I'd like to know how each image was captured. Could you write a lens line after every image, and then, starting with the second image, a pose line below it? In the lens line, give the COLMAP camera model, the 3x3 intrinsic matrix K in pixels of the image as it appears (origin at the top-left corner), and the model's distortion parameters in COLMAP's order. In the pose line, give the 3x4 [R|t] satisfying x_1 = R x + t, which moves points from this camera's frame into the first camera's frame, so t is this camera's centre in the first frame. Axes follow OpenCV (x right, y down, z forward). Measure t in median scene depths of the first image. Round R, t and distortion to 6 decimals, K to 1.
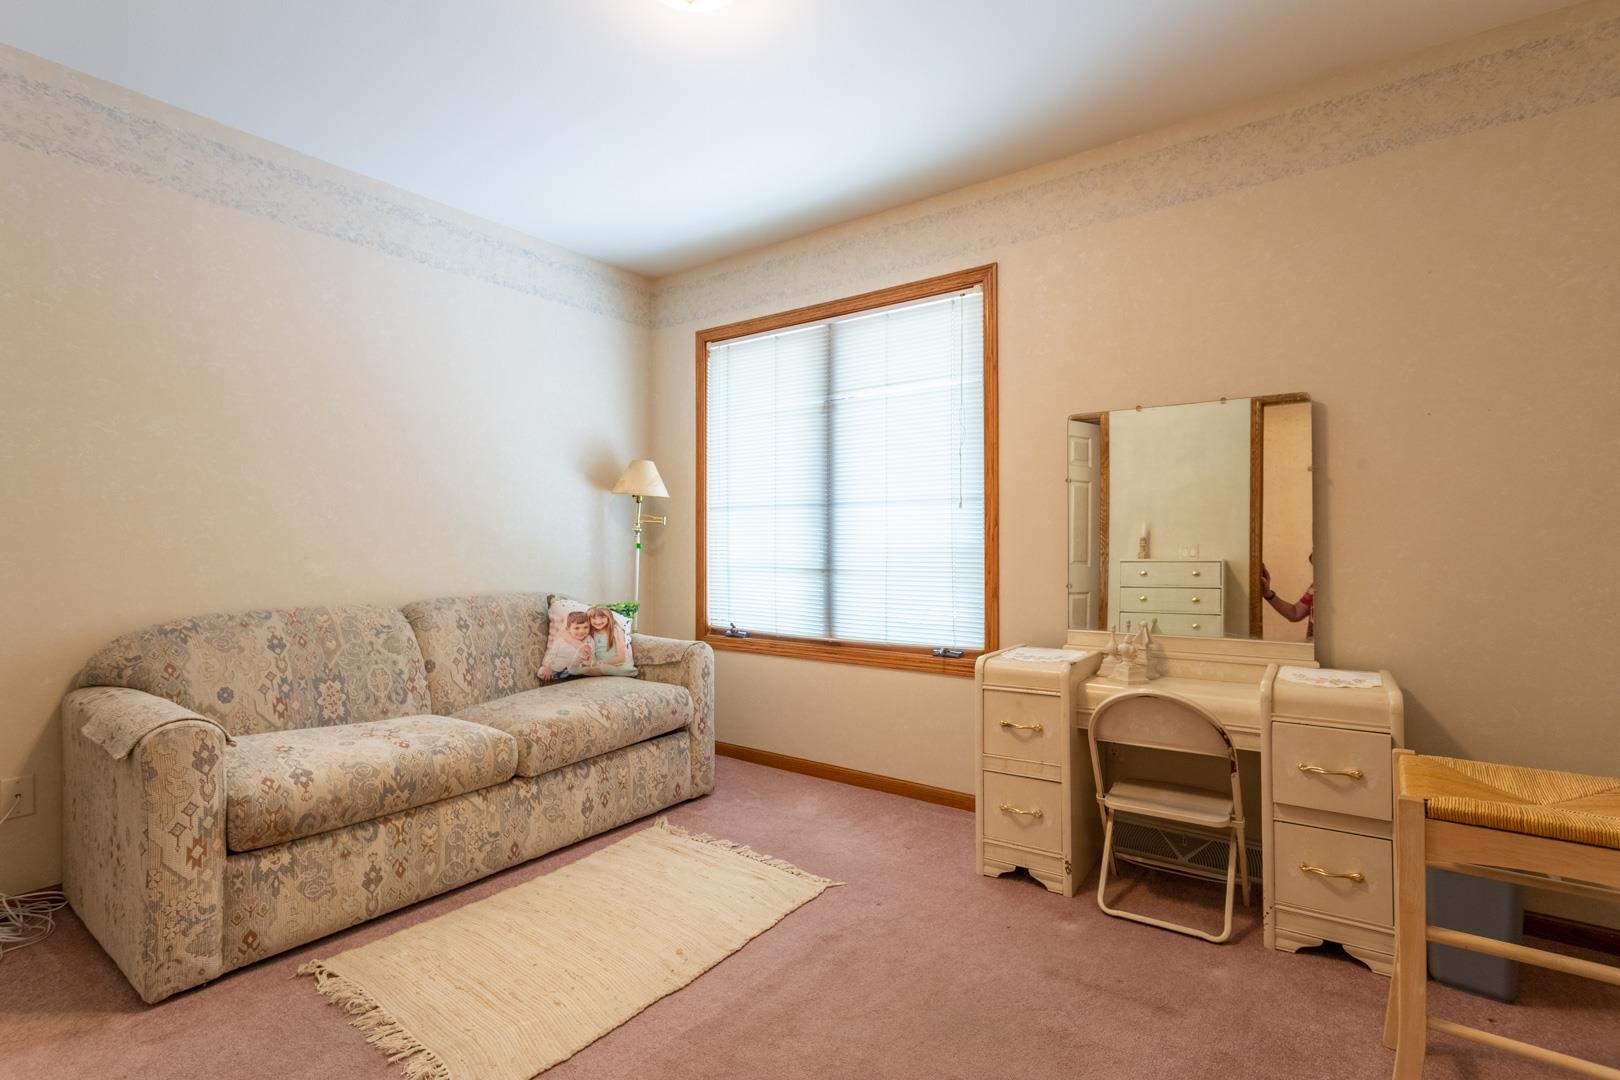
lens RADIAL K [[764.9, 0, 799.8], [0, 764.9, 537.4], [0, 0, 1]] dist [-0.002563, 0.000460]
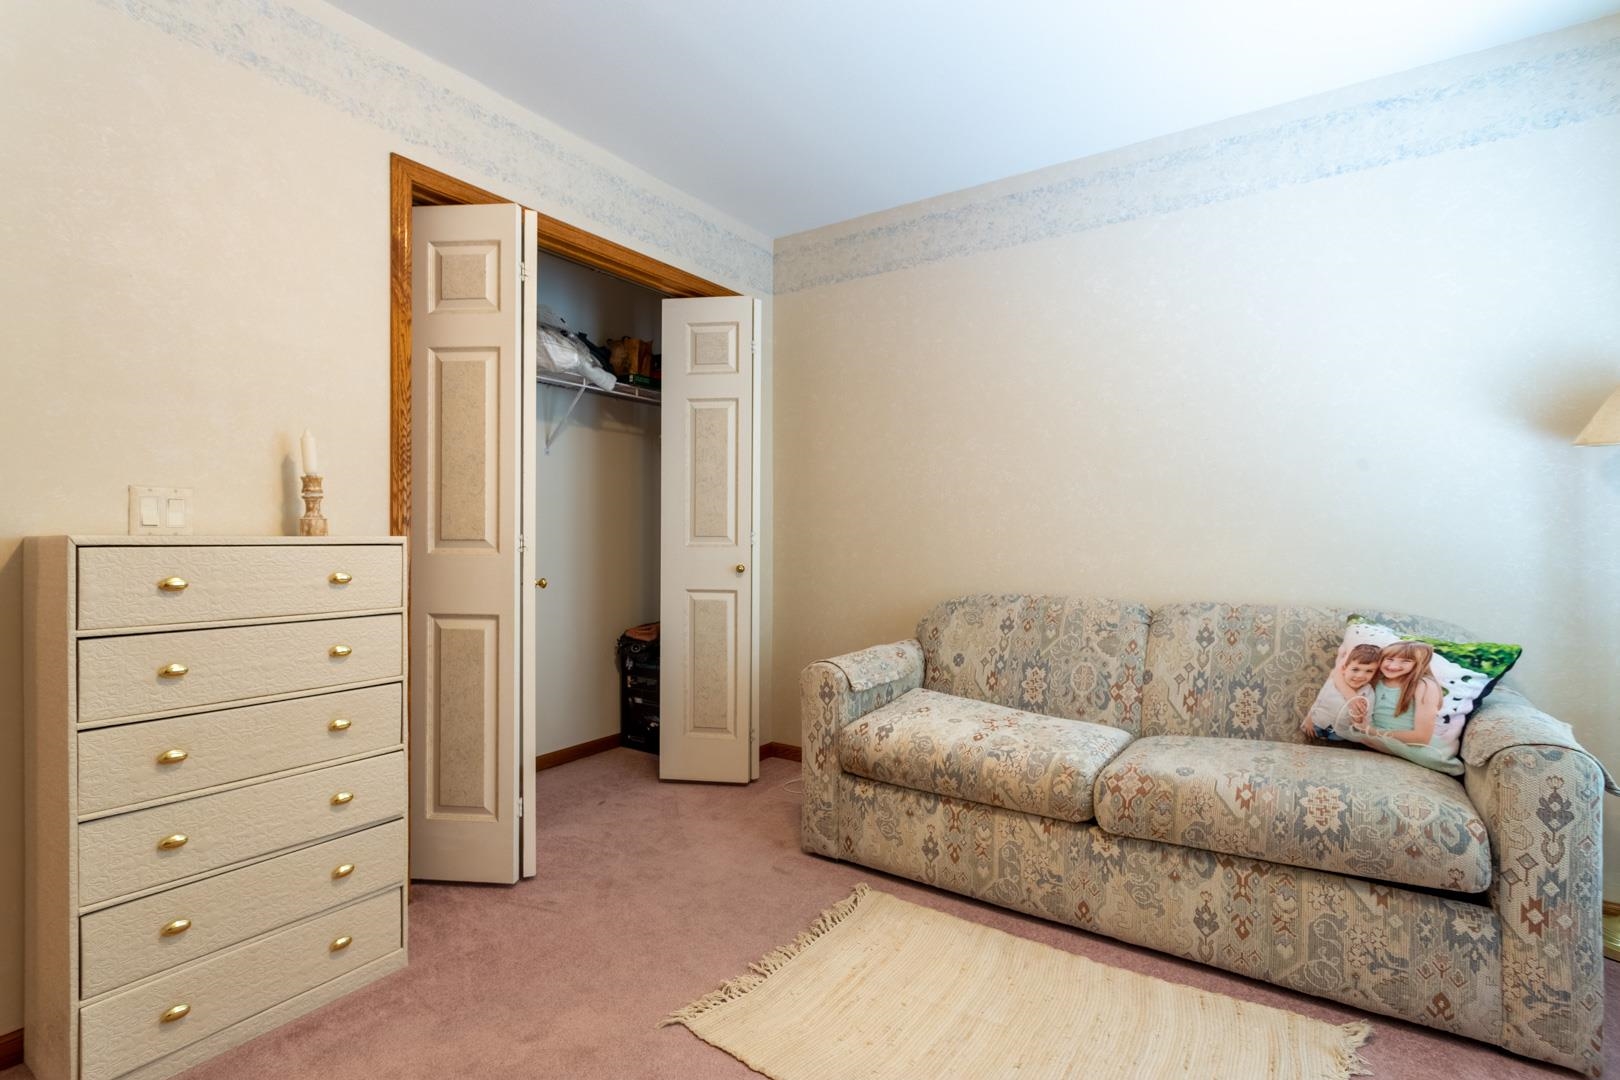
lens RADIAL K [[769.1, 0, 808.2], [0, 769.1, 537.1], [0, 0, 1]] dist [0.003322, 0.000617]
pose [[0.044004, 0.006153, -0.999012, 0.398118], [0.003654, 0.999973, 0.006320, 0.002305], [0.999025, -0.003929, 0.043980, 0.614371]]
